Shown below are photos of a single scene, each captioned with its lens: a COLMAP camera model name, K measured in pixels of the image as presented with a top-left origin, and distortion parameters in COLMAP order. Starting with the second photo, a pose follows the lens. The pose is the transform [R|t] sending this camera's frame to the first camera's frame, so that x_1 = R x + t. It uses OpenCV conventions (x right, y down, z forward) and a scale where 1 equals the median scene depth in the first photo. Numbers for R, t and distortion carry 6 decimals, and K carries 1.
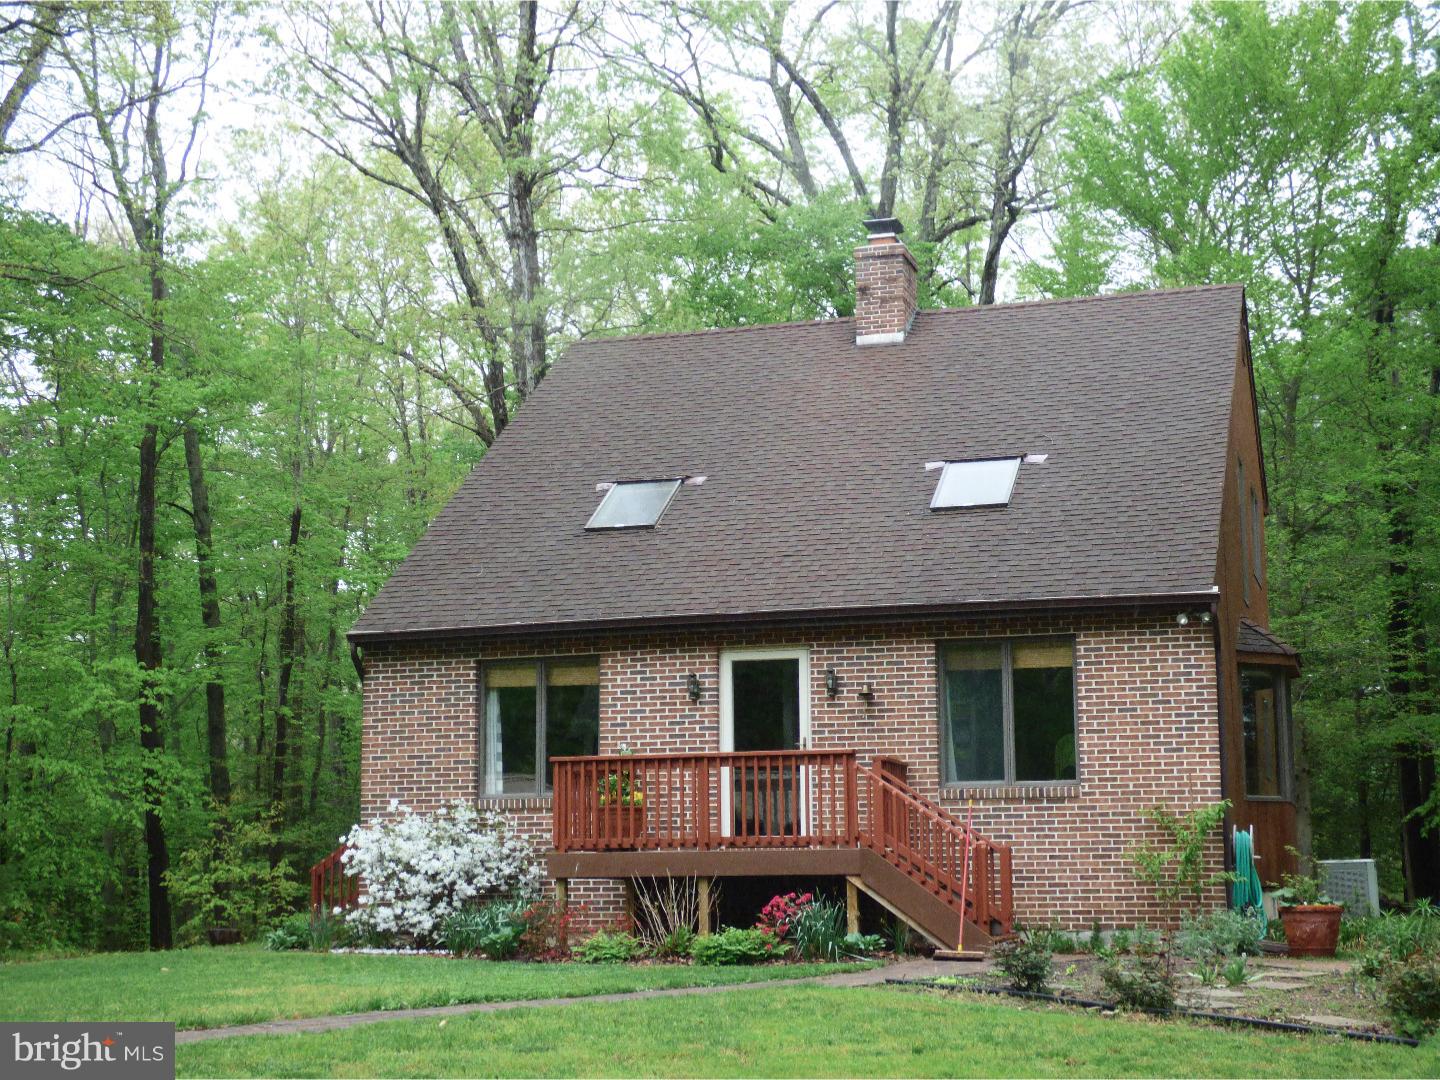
lens RADIAL K [[2142.8, 0, 720.0], [0, 2142.8, 540.0], [0, 0, 1]] dist [0.079966, -0.065500]
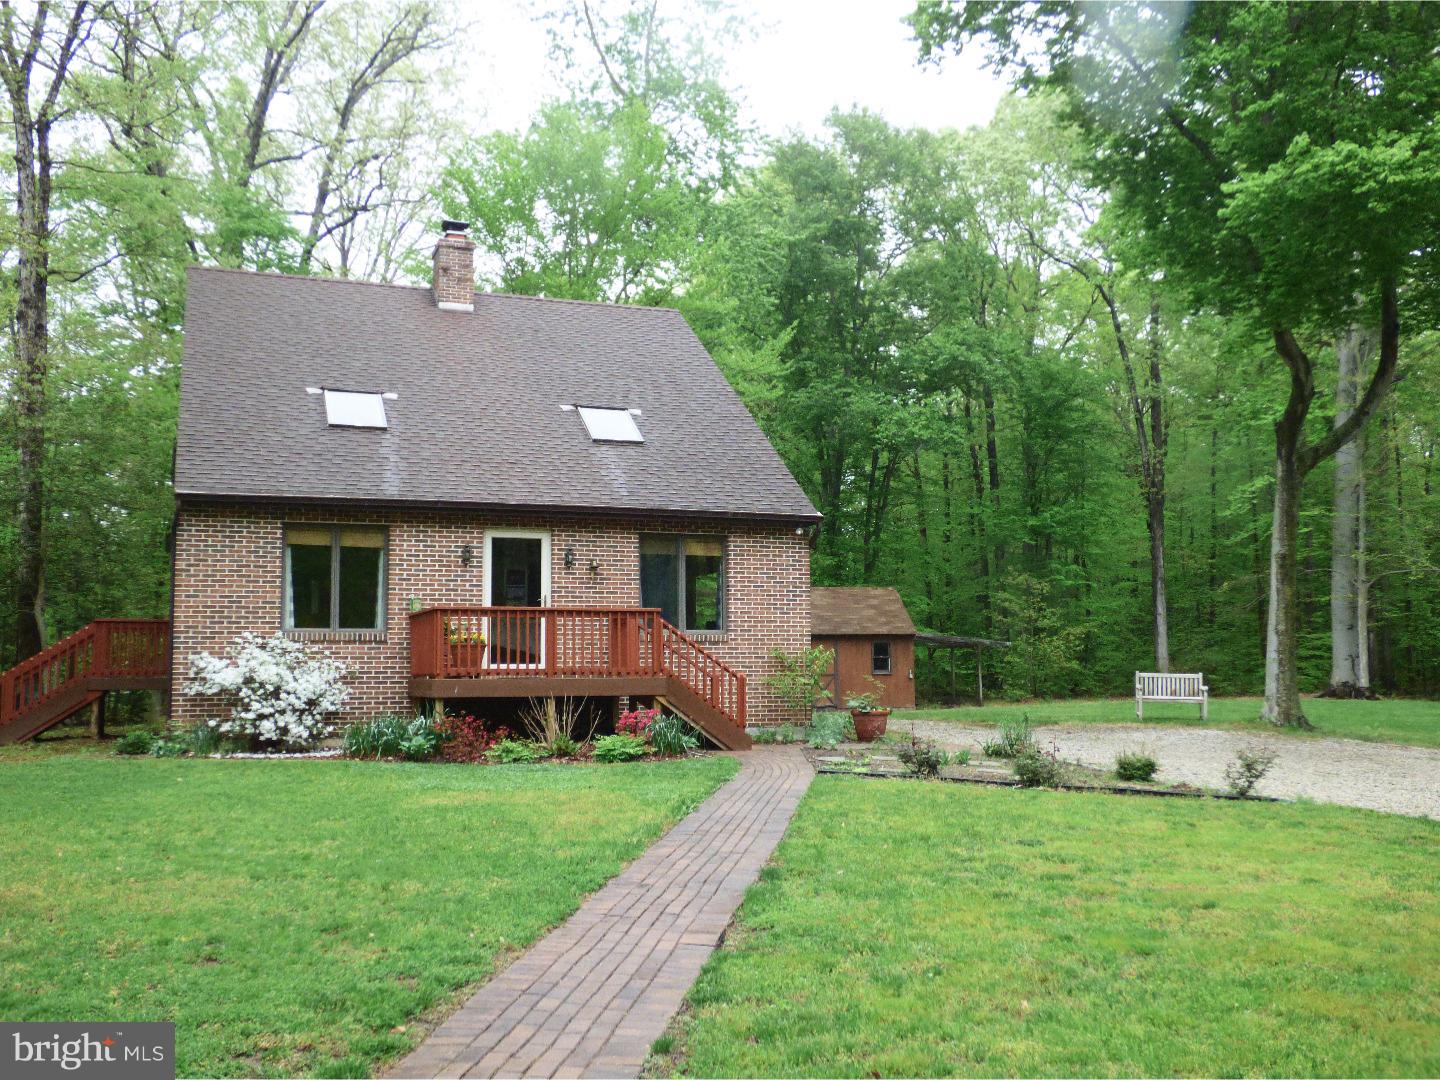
lens RADIAL K [[1373.0, 0, 687.3], [0, 1373.0, 538.0], [0, 0, 1]] dist [0.005575, -0.002021]
pose [[0.798172, 0.061824, 0.599248, -0.428413], [-0.099962, 0.994522, 0.030541, 0.018180], [-0.594078, -0.084279, 0.799980, 0.229208]]
